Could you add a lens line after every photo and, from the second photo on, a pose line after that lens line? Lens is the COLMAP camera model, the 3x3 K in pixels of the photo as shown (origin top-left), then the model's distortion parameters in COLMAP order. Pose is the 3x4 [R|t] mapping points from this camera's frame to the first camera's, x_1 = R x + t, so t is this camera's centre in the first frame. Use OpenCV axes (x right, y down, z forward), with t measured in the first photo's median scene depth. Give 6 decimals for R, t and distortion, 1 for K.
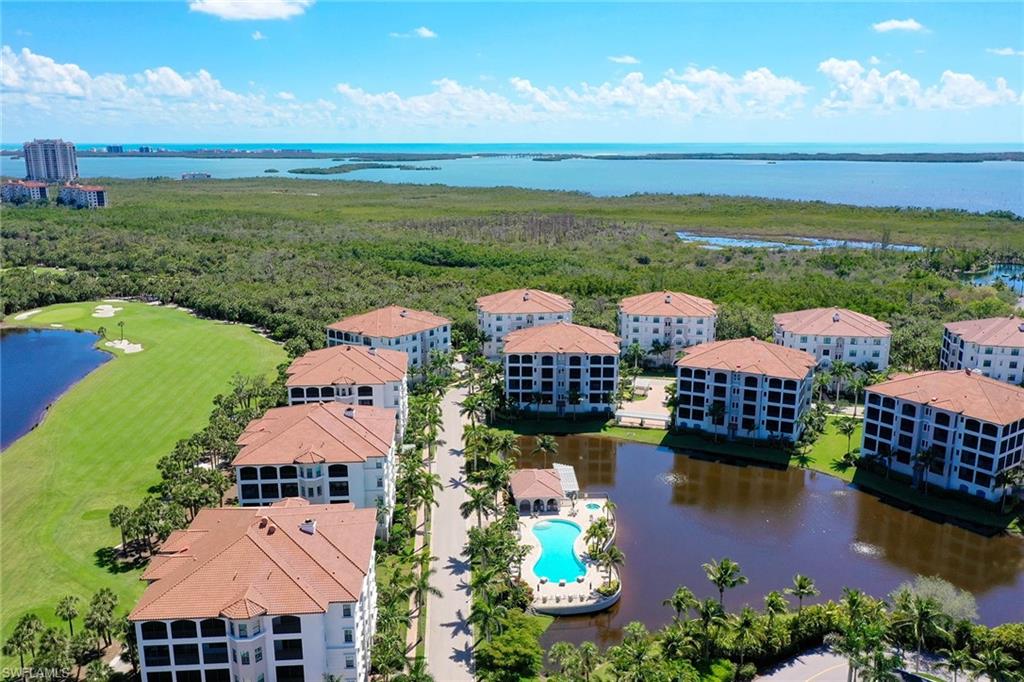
lens RADIAL K [[818.1, 0, 512.0], [0, 818.1, 341.0], [0, 0, 1]] dist [0.005063, 0.011075]
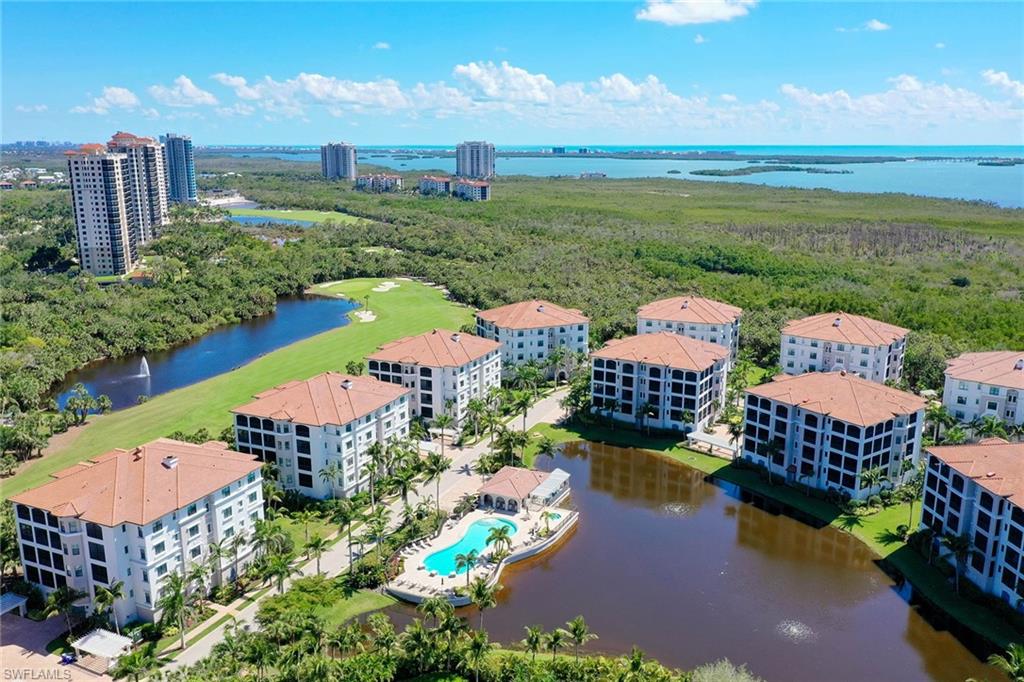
lens RADIAL K [[818.1, 0, 512.0], [0, 818.1, 341.0], [0, 0, 1]] dist [0.005063, 0.011075]
pose [[0.881183, 0.112709, -0.459144, 0.355126], [-0.113651, 0.993189, 0.025686, -0.017121], [0.458912, 0.029548, 0.887990, 0.082311]]
